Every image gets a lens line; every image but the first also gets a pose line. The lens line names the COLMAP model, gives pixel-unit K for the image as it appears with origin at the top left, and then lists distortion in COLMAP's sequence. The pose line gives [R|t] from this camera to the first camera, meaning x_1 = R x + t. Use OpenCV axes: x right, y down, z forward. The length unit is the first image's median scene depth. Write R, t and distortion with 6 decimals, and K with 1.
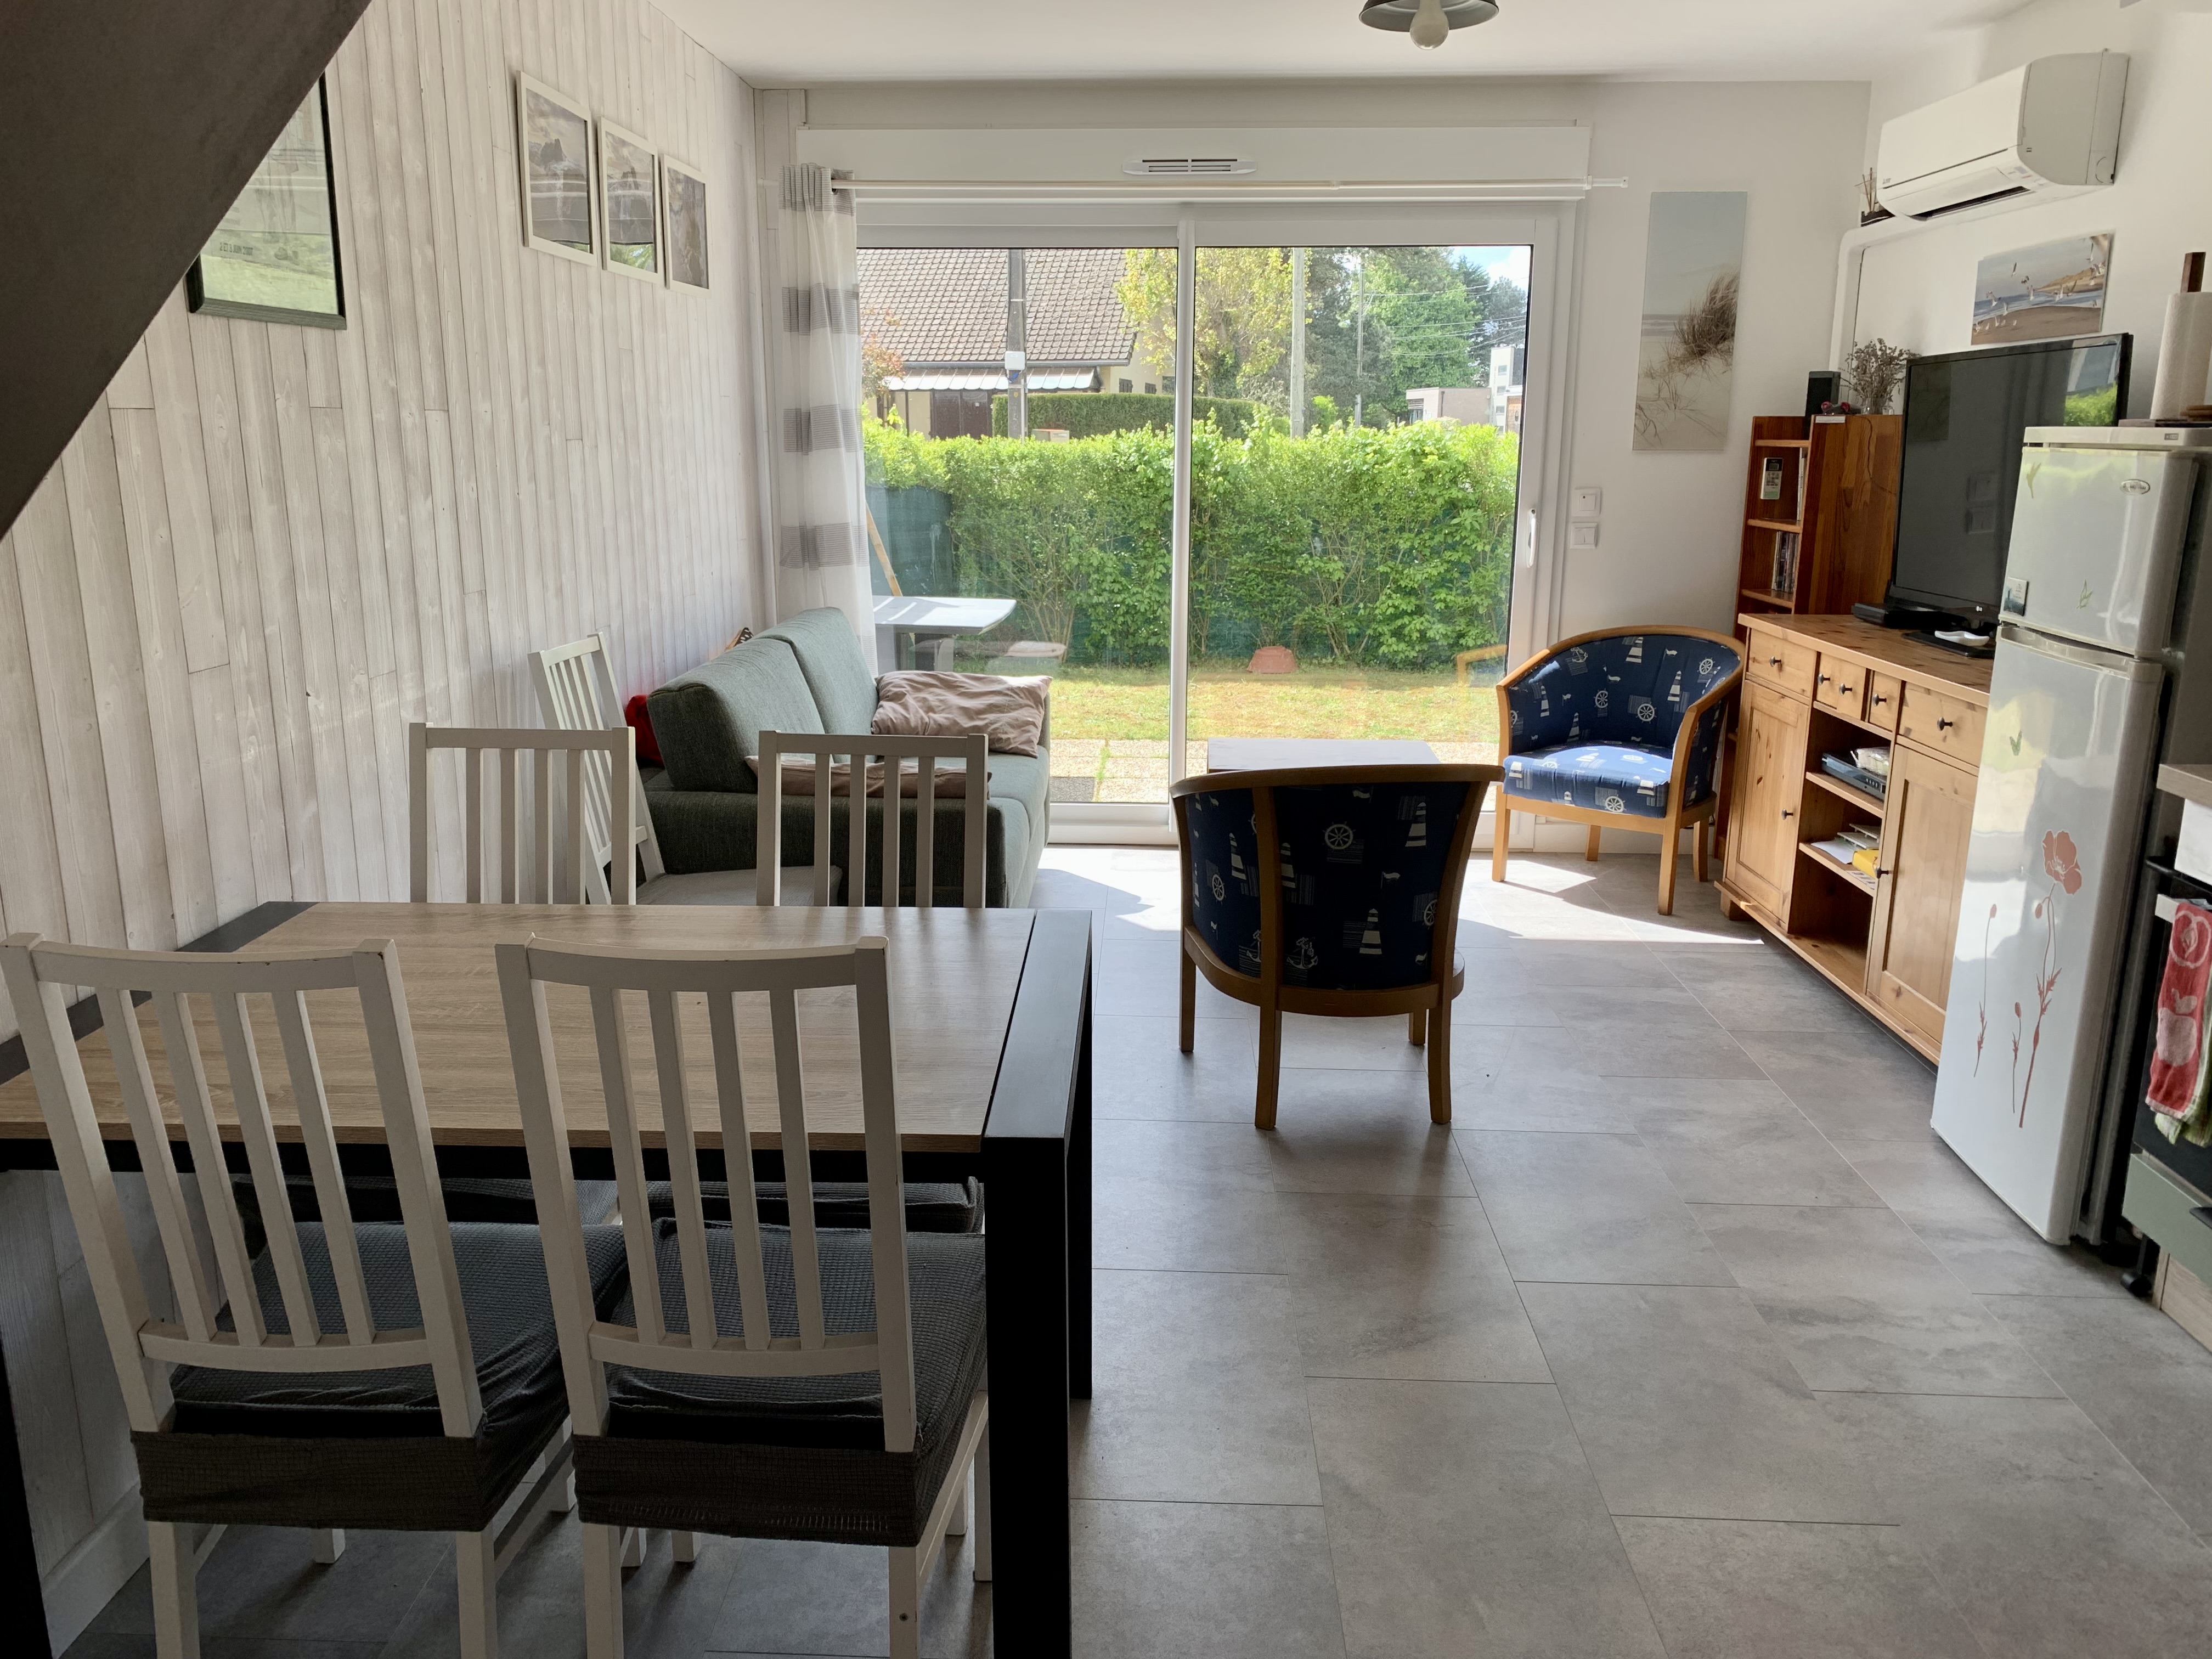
lens RADIAL K [[1666.6, 0, 1116.7], [0, 1666.6, 832.5], [0, 0, 1]] dist [0.029883, -0.035540]
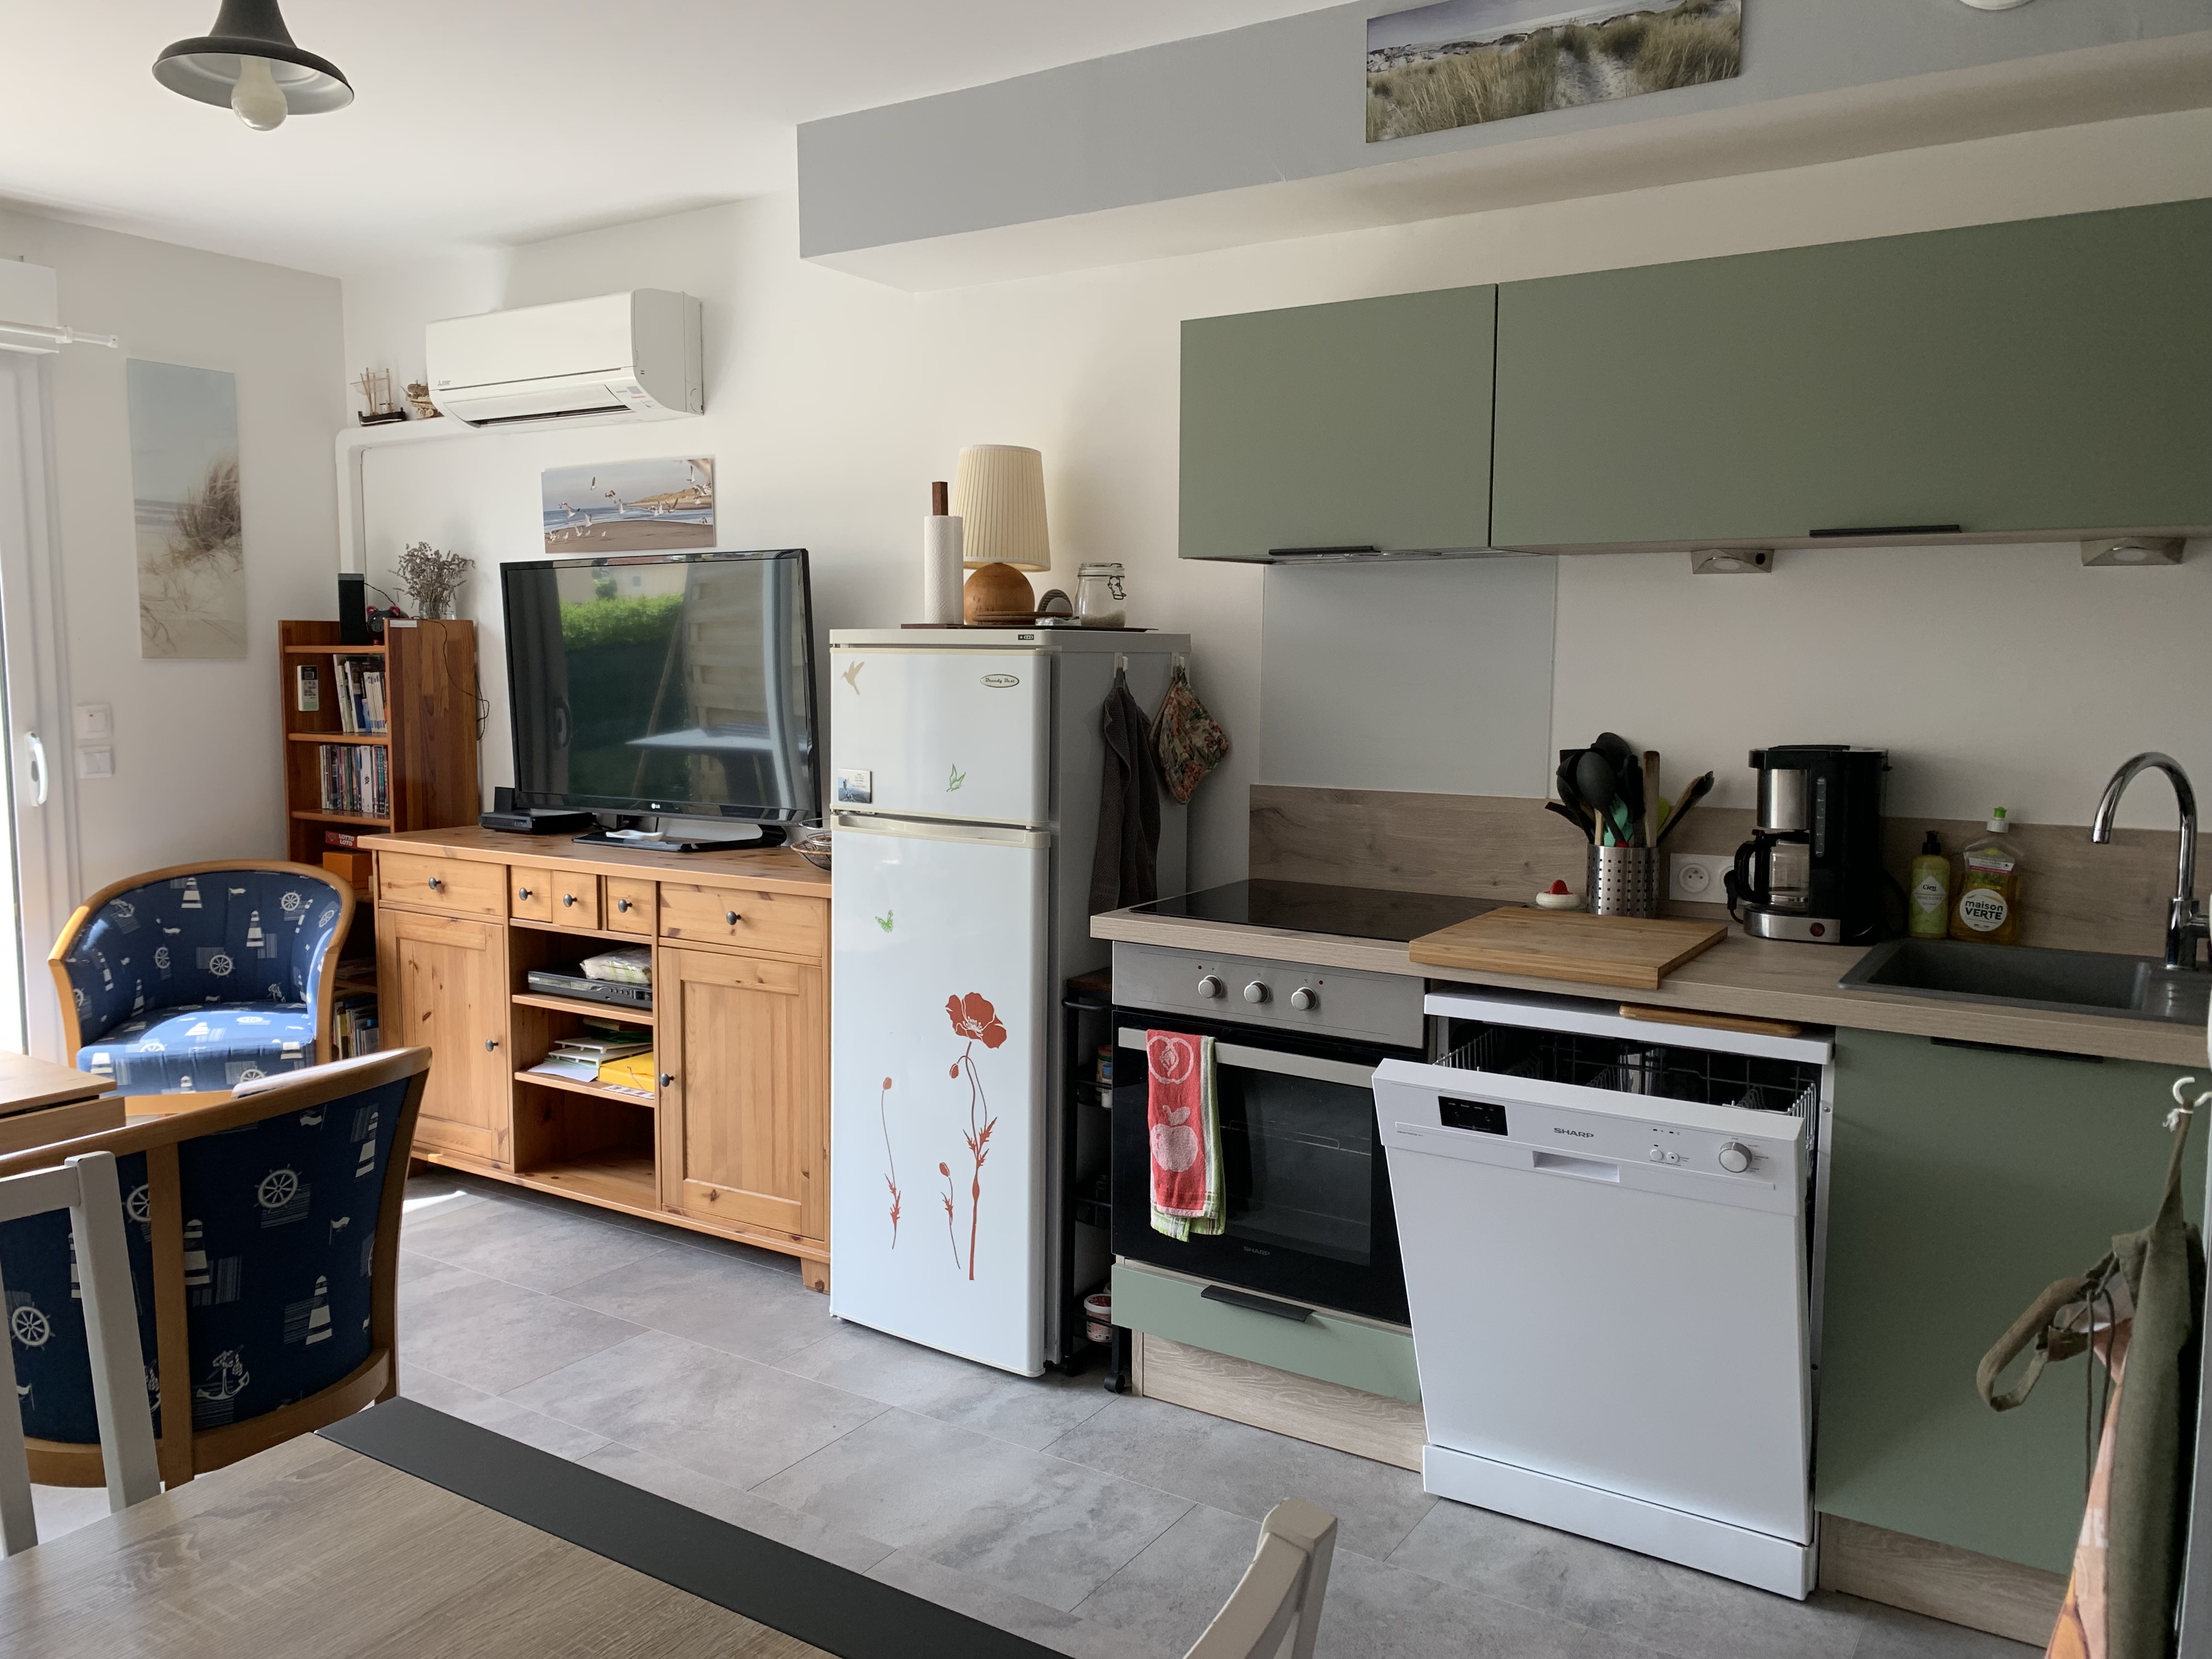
lens RADIAL K [[1666.6, 0, 1066.7], [0, 1666.6, 824.0], [0, 0, 1]] dist [0.029883, -0.035540]
pose [[0.523310, -0.089624, 0.847416, -0.175586], [0.199511, 0.979700, -0.019591, -0.043079], [-0.828458, 0.179321, 0.530567, 0.209347]]
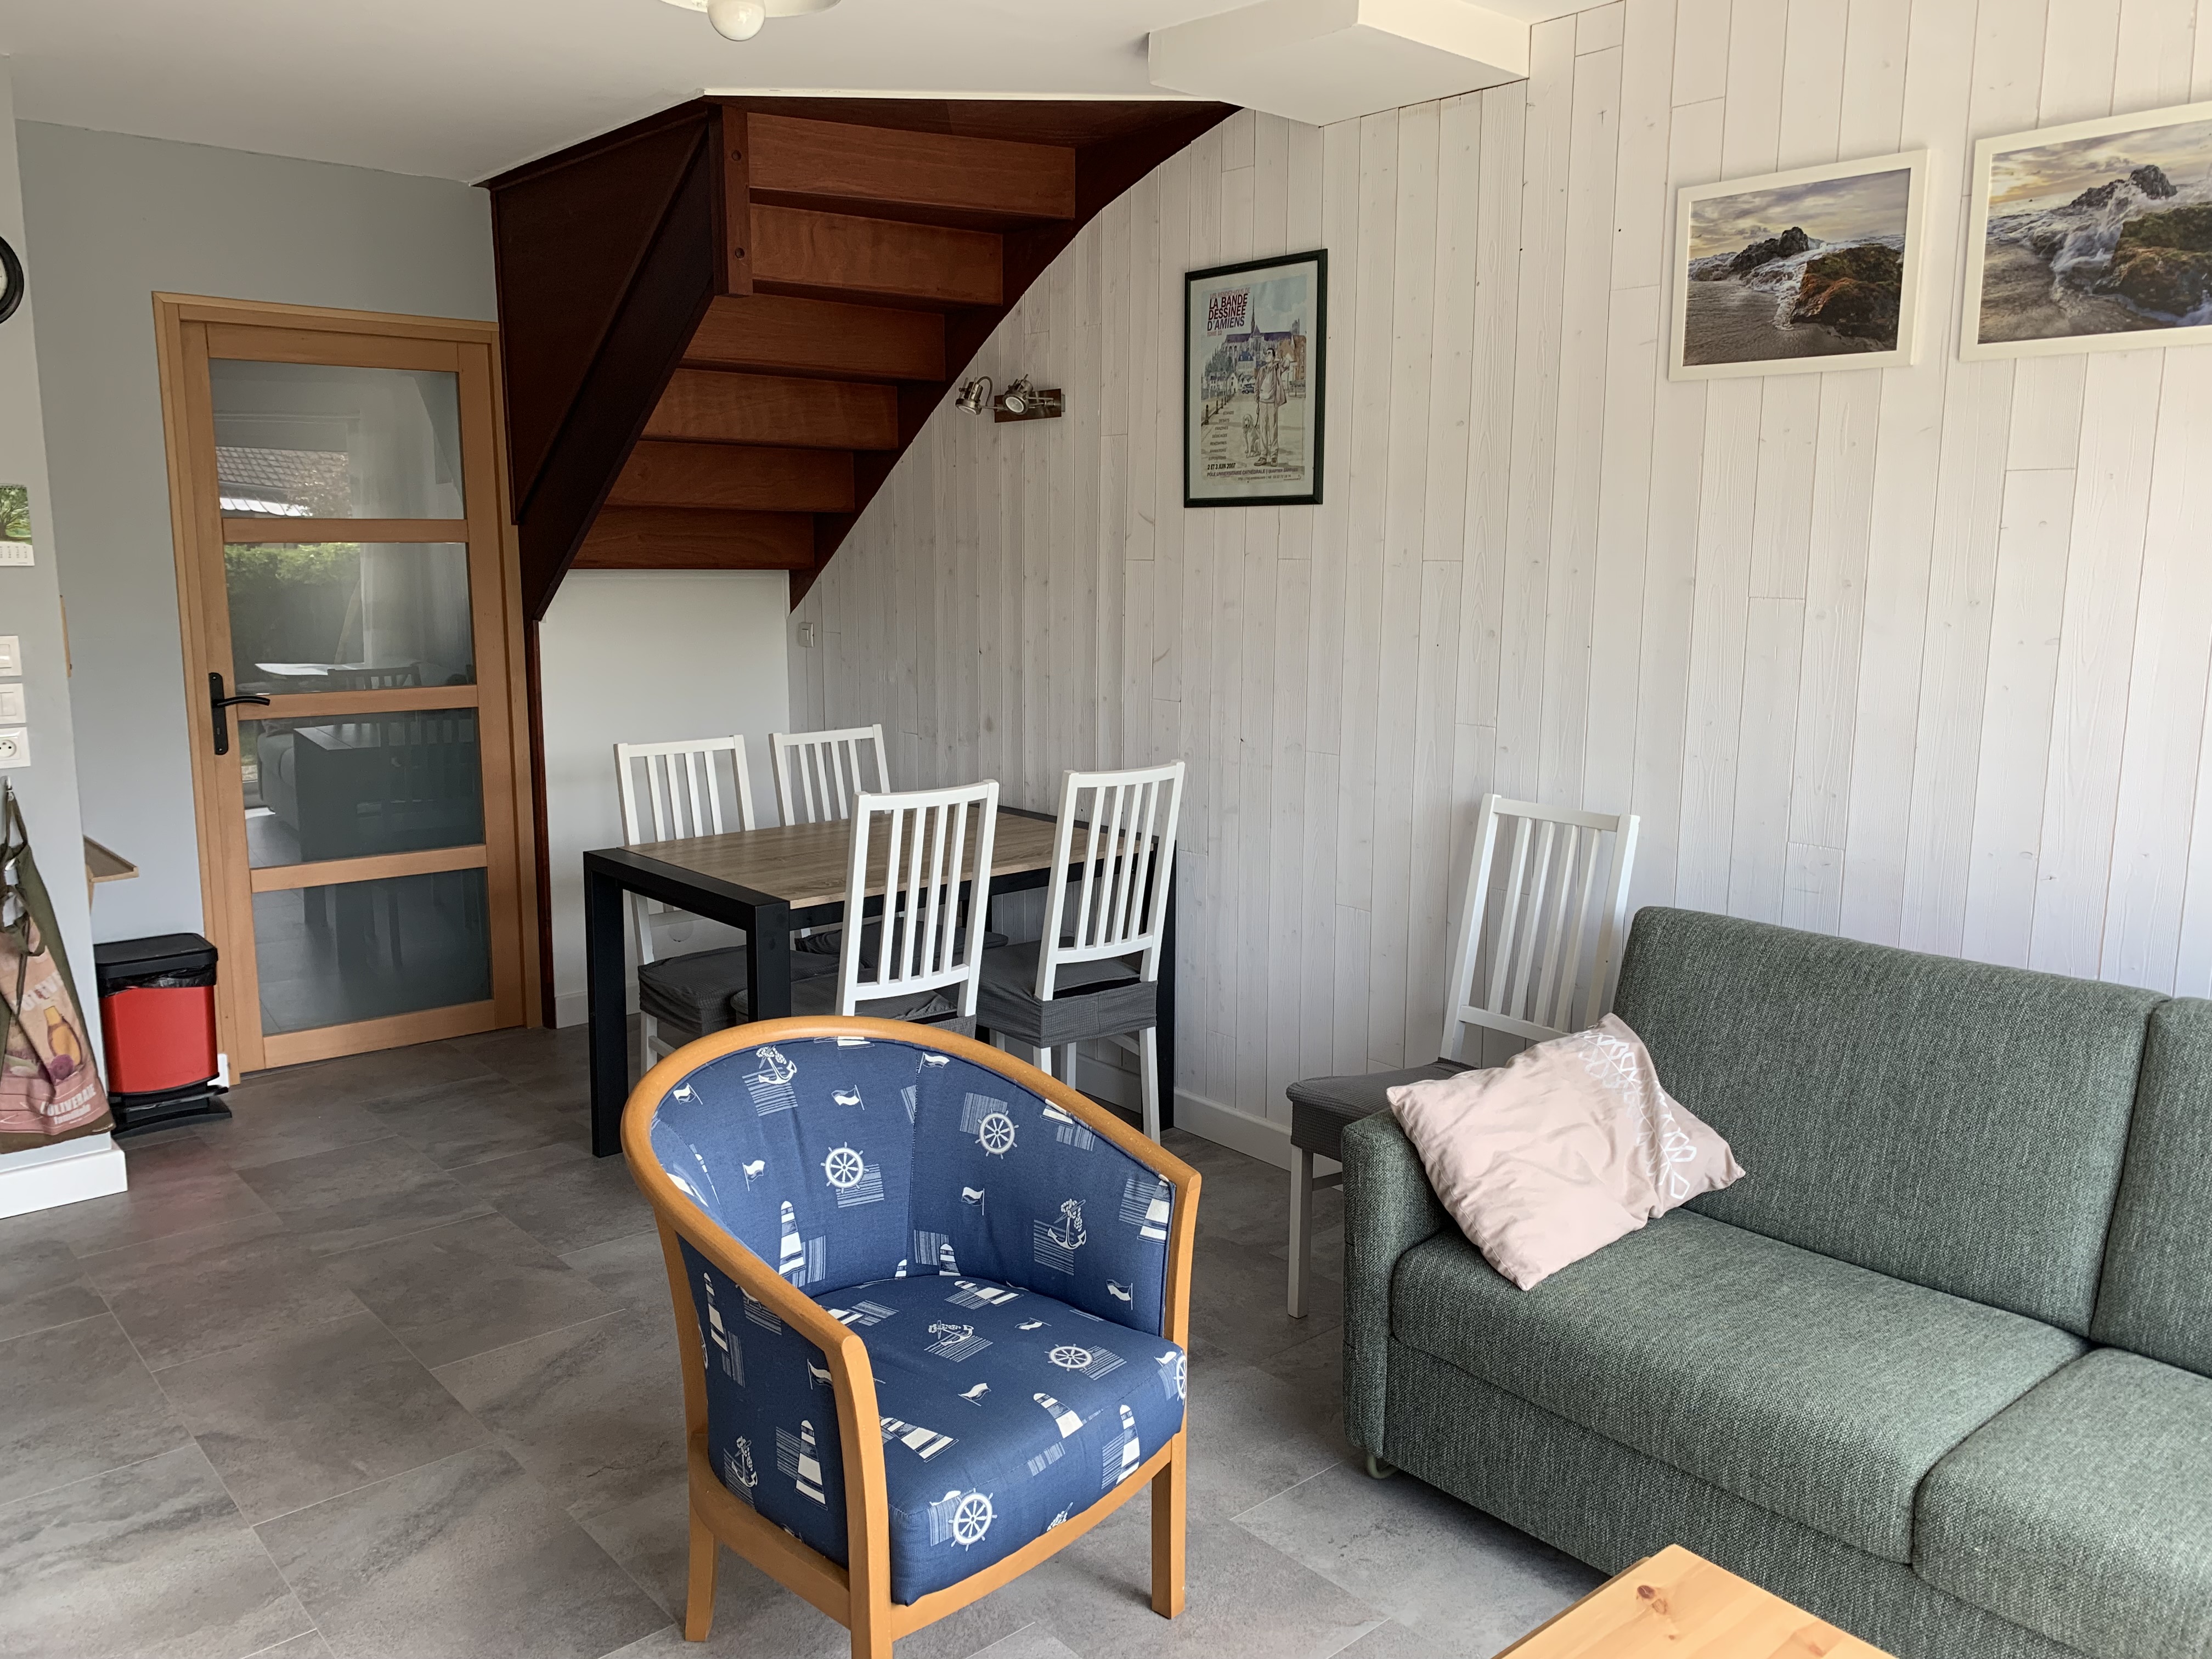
lens RADIAL K [[1666.6, 0, 1078.9], [0, 1666.6, 815.1], [0, 0, 1]] dist [0.029883, -0.035540]
pose [[-0.747622, 0.104057, -0.655922, 0.327416], [-0.161617, 0.929452, 0.331661, -0.251733], [0.644160, 0.353965, -0.678061, 0.983021]]
